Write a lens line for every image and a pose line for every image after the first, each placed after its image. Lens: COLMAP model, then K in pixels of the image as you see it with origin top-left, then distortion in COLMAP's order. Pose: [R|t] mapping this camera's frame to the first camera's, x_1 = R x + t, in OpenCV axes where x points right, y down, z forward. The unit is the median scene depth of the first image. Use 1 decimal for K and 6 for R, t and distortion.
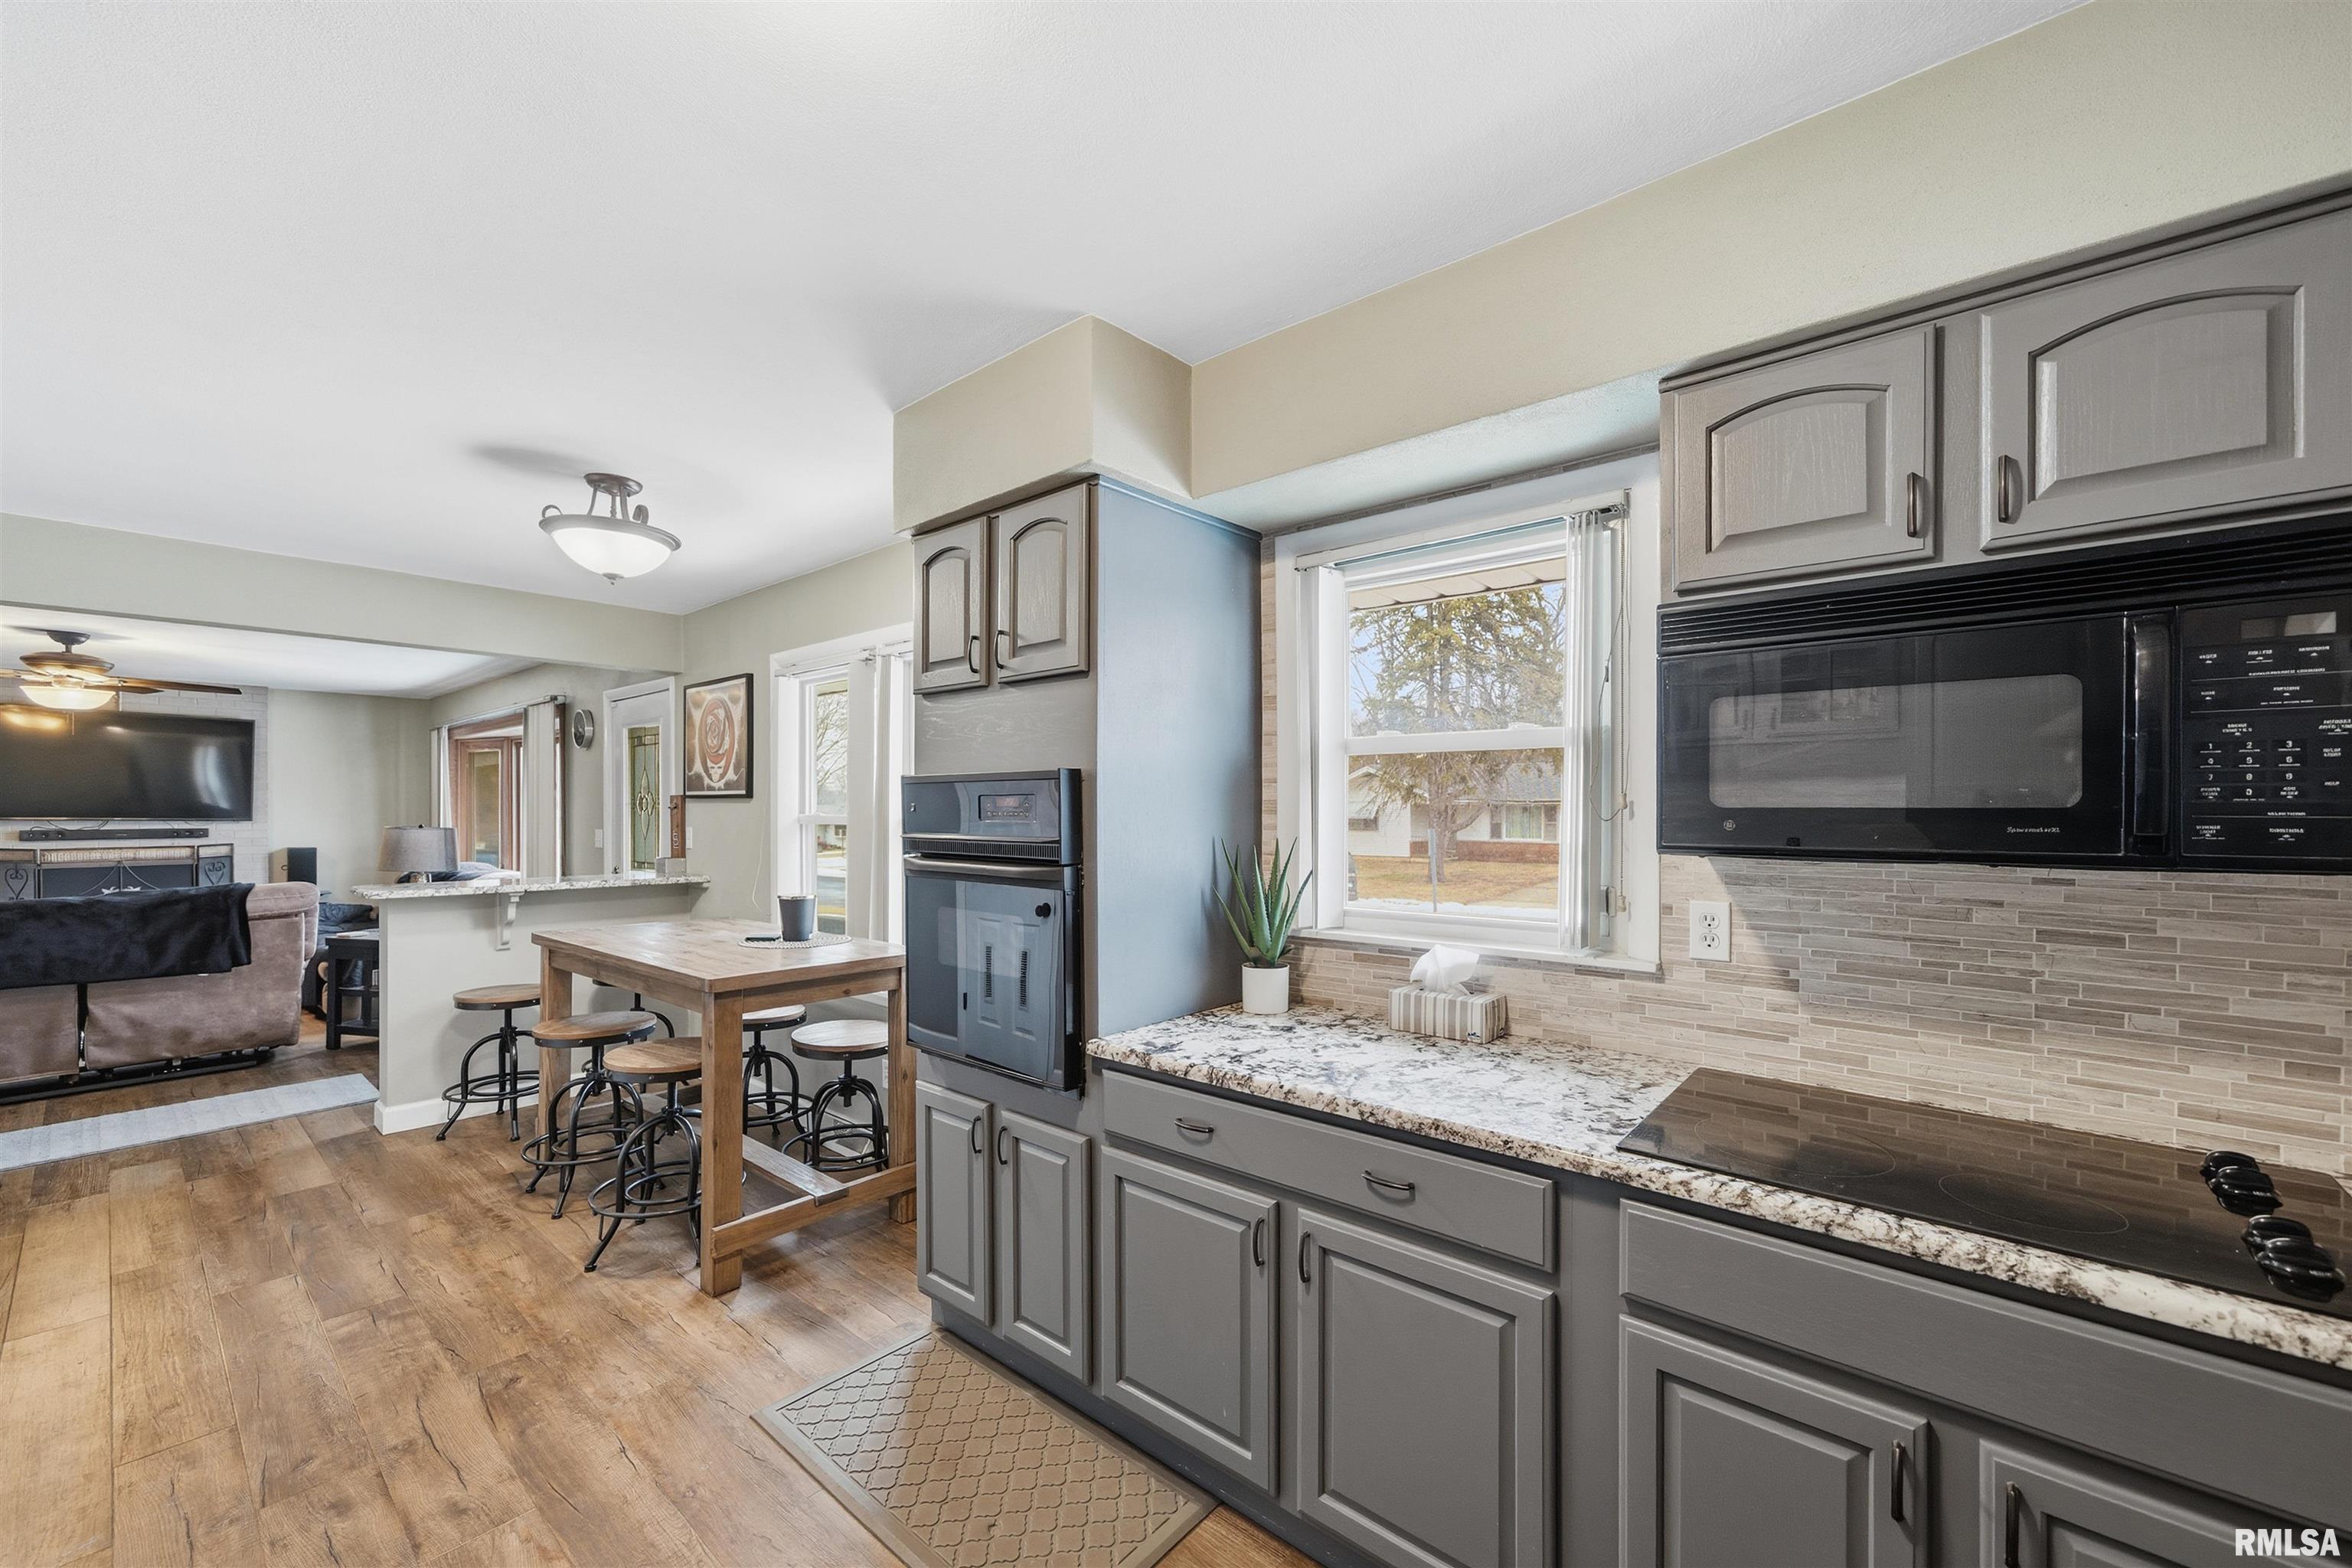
lens RADIAL K [[917.0, 0, 1171.0], [0, 917.0, 801.3], [0, 0, 1]] dist [-0.006607, 0.005417]
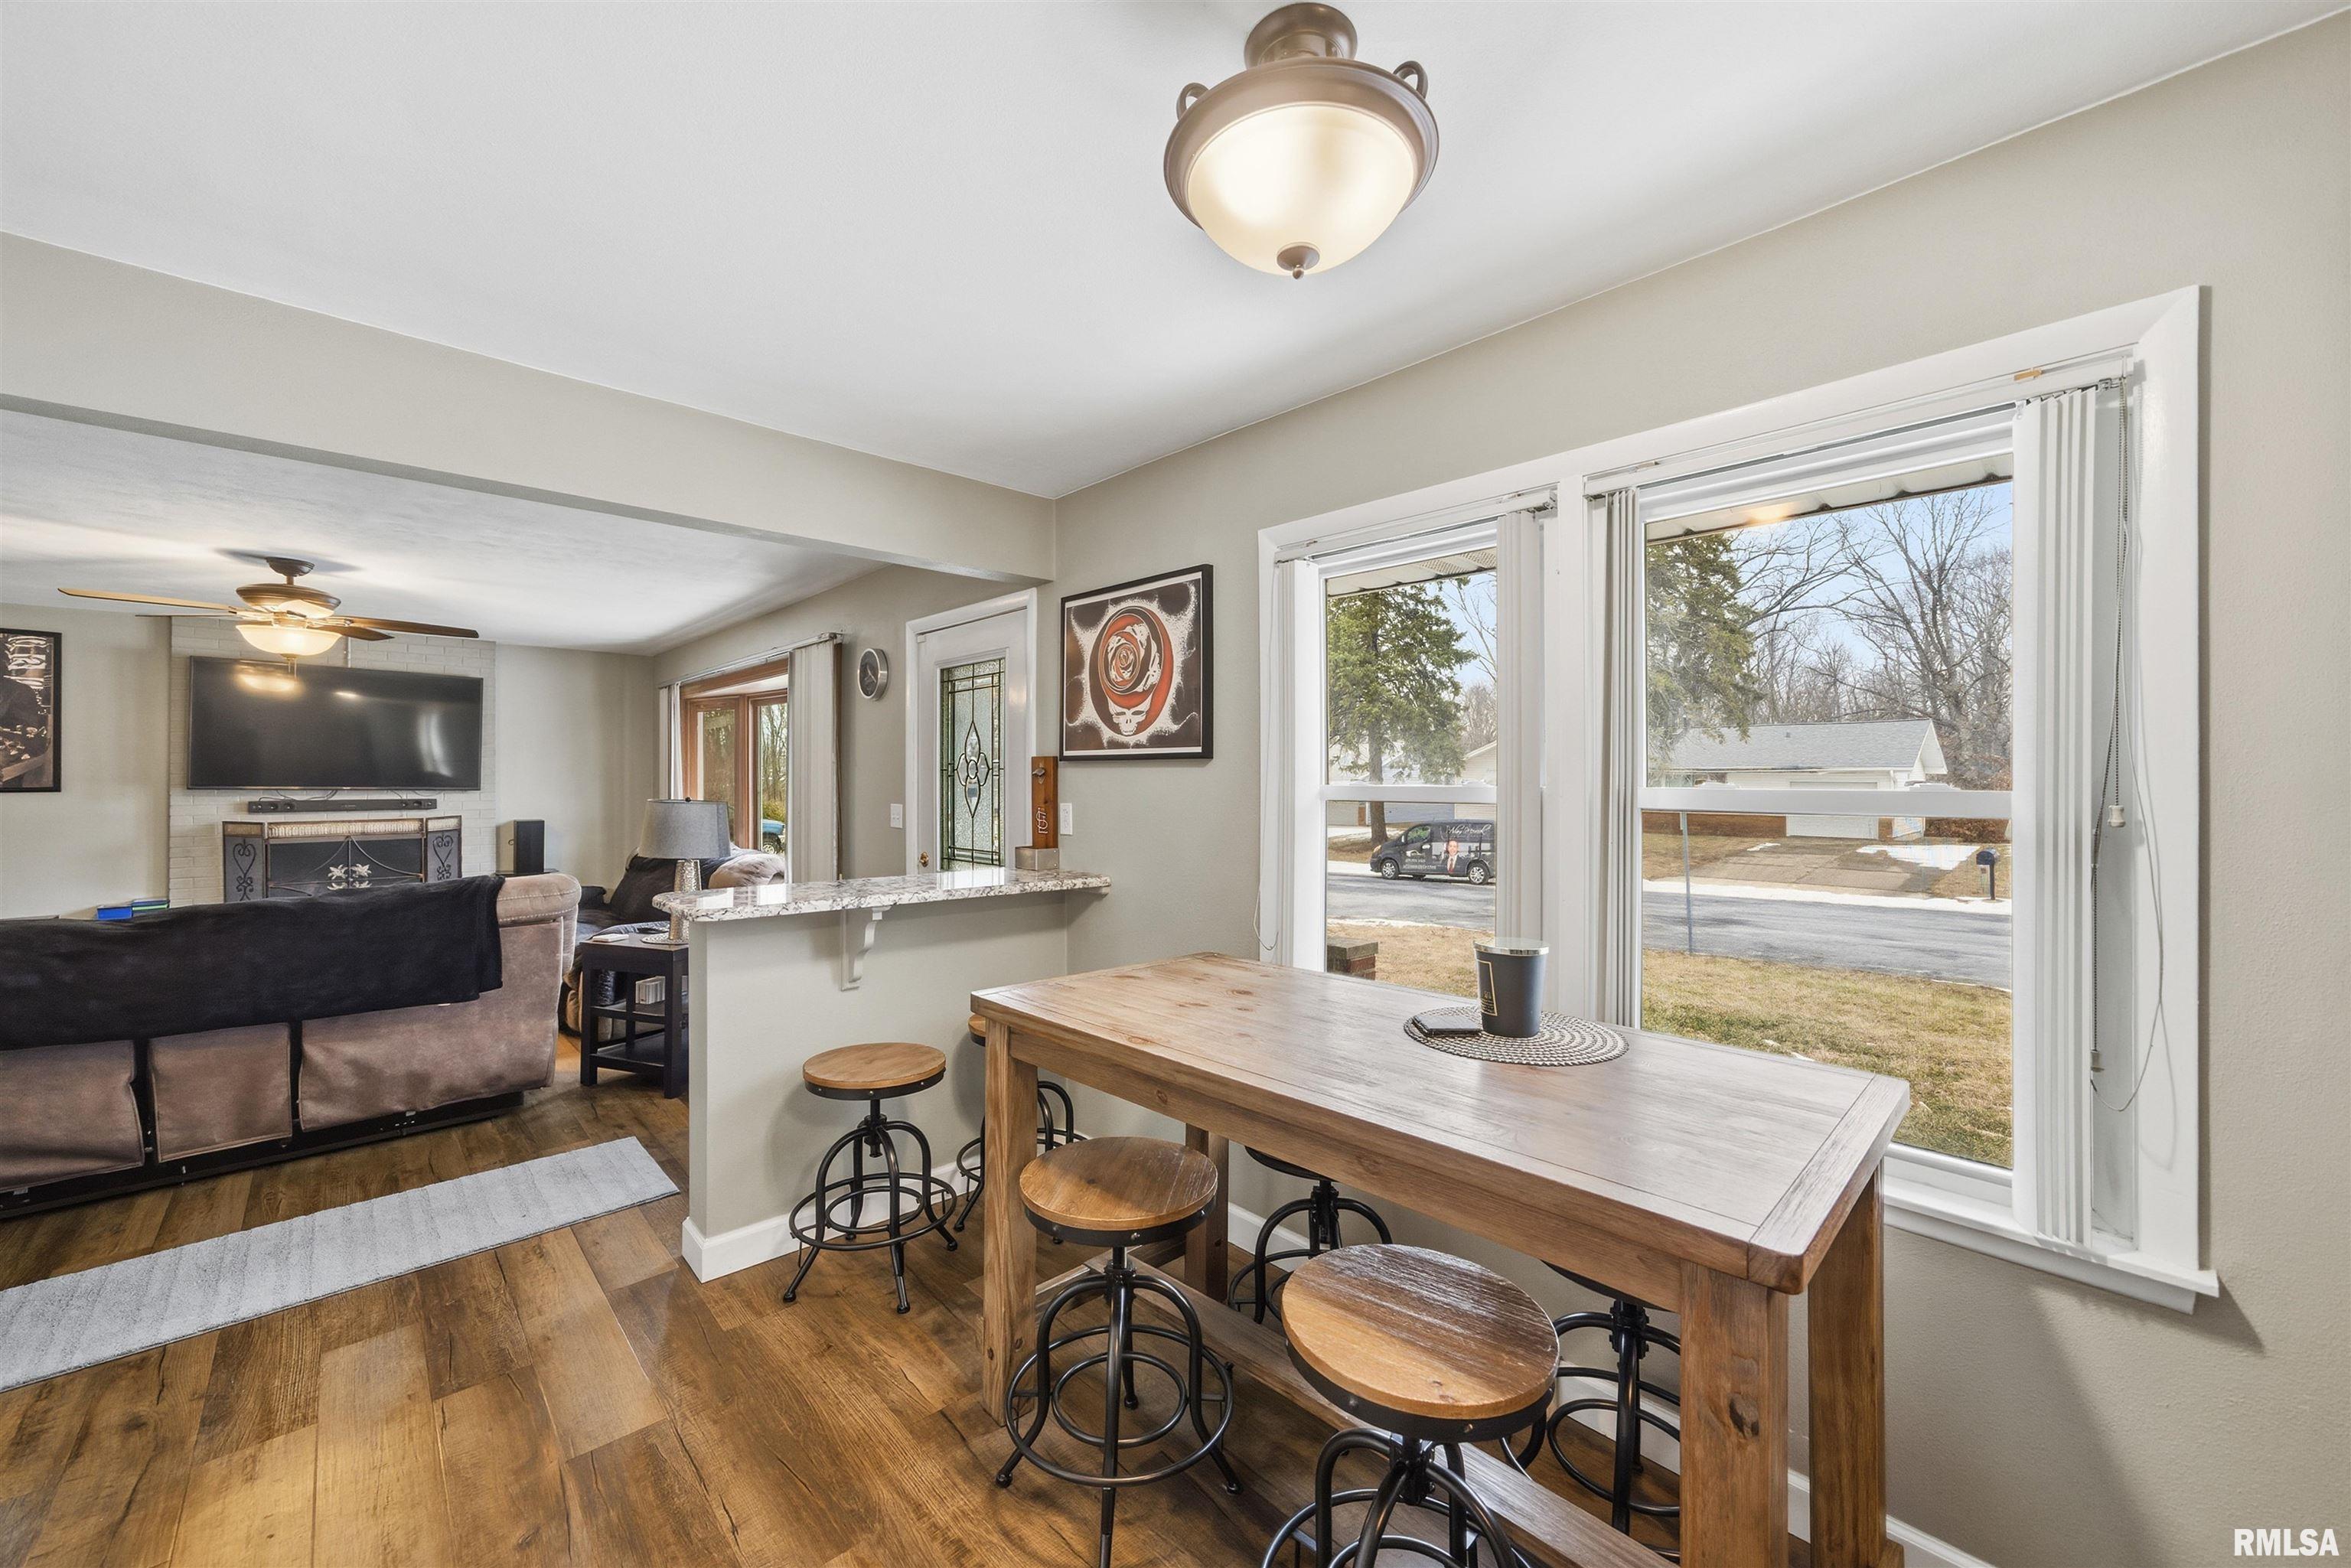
lens RADIAL K [[916.5, 0, 1196.1], [0, 916.5, 769.9], [0, 0, 1]] dist [-0.006607, 0.005417]
pose [[0.994010, -0.000751, -0.109289, -0.790768], [0.000730, 1.000000, -0.000229, 0.008591], [0.109289, 0.000148, 0.994010, 0.710233]]
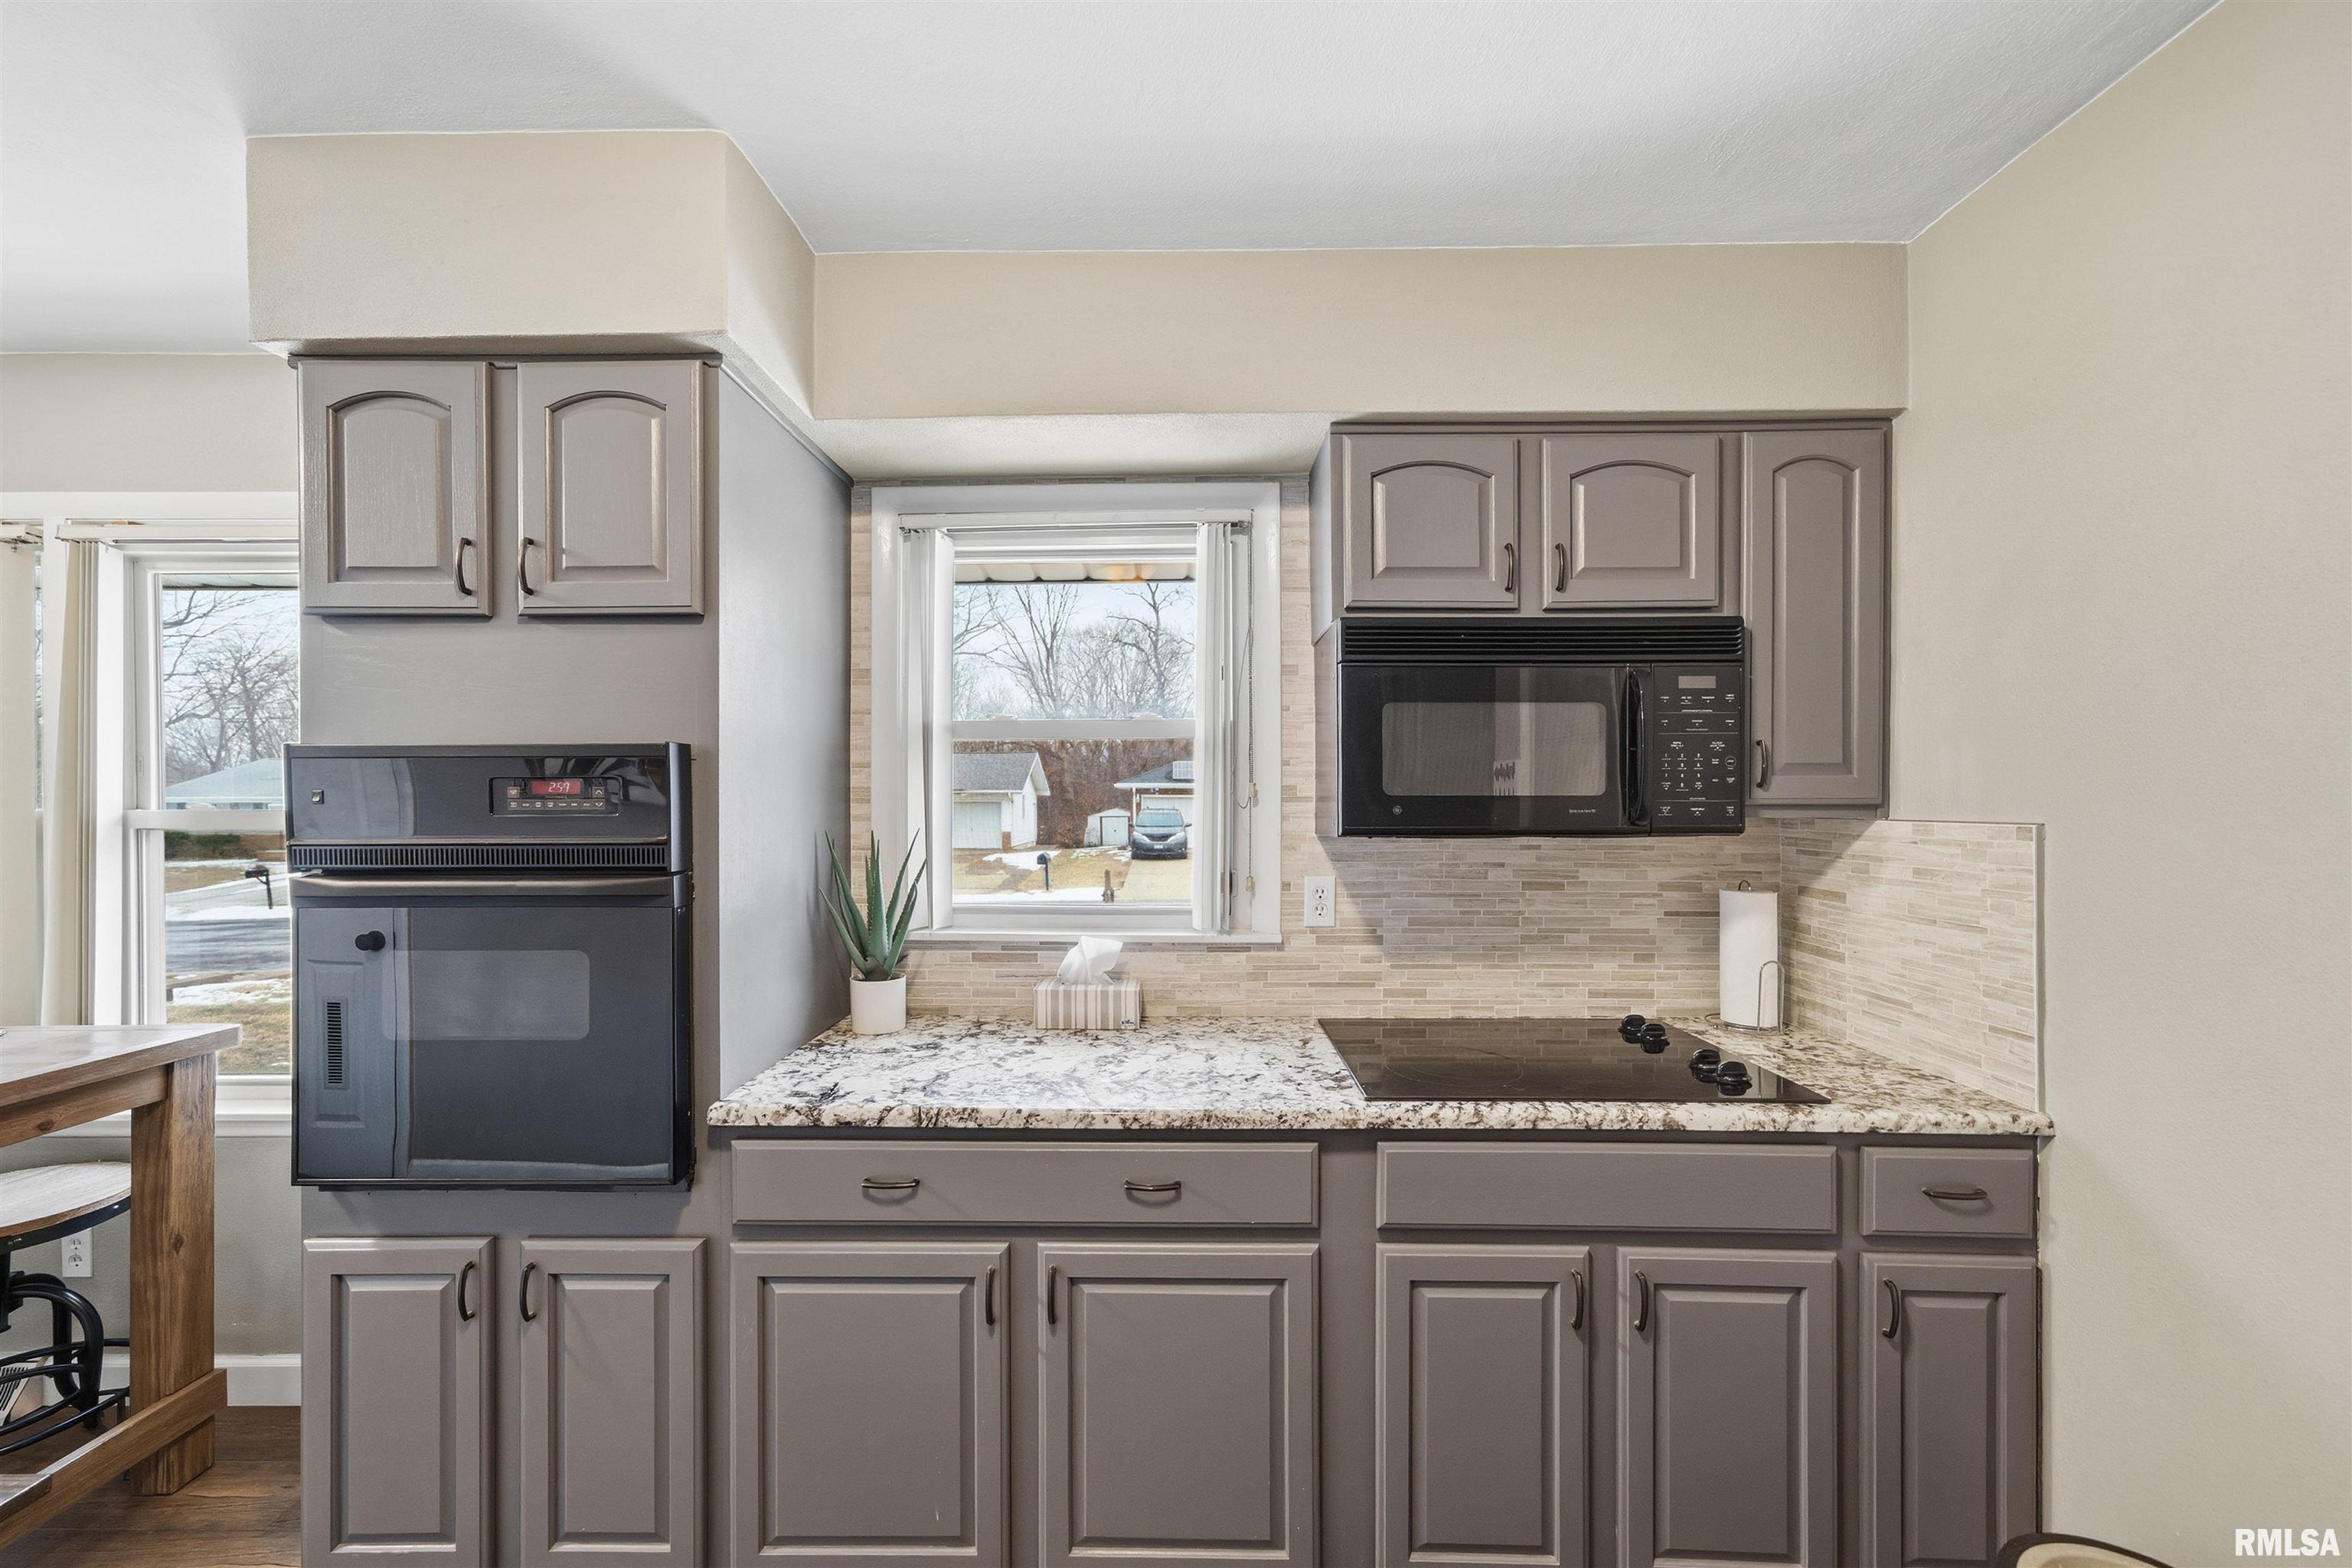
lens RADIAL K [[917.0, 0, 1162.7], [0, 917.0, 792.6], [0, 0, 1]] dist [-0.006607, 0.005417]
pose [[0.771181, 0.001310, 0.636615, -0.228207], [-0.002153, 0.999998, 0.000550, 0.001756], [-0.636612, -0.001795, 0.771182, 0.157033]]
